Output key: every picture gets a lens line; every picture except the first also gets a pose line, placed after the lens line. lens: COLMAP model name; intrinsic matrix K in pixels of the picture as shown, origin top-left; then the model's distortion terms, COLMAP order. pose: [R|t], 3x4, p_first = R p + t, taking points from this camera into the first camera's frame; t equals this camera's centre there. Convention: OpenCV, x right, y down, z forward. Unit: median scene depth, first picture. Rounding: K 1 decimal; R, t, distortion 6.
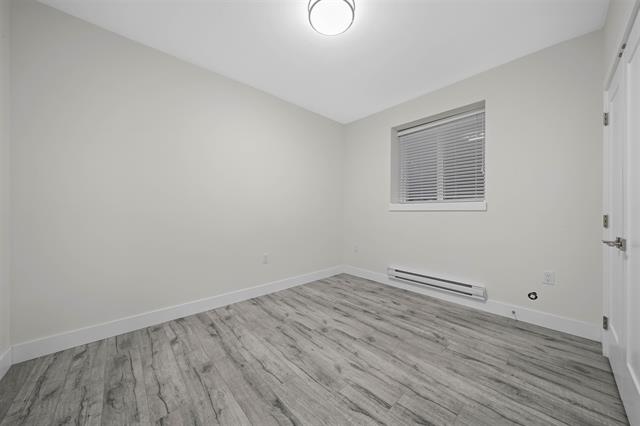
lens RADIAL K [[223.4, 0, 317.9], [0, 223.4, 212.0], [0, 0, 1]] dist [-0.005958, 0.000154]
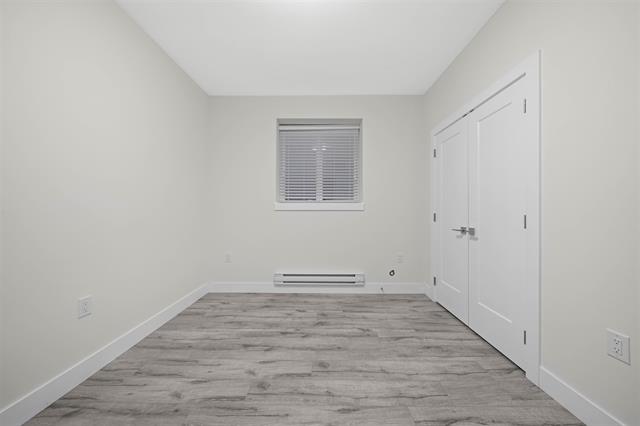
lens RADIAL K [[223.4, 0, 320.9], [0, 223.4, 212.2], [0, 0, 1]] dist [-0.005958, 0.000154]
pose [[0.676050, -0.003514, 0.736847, -0.304319], [0.001936, 0.999994, 0.002994, -0.000741], [-0.736853, -0.000598, 0.676052, 0.358504]]
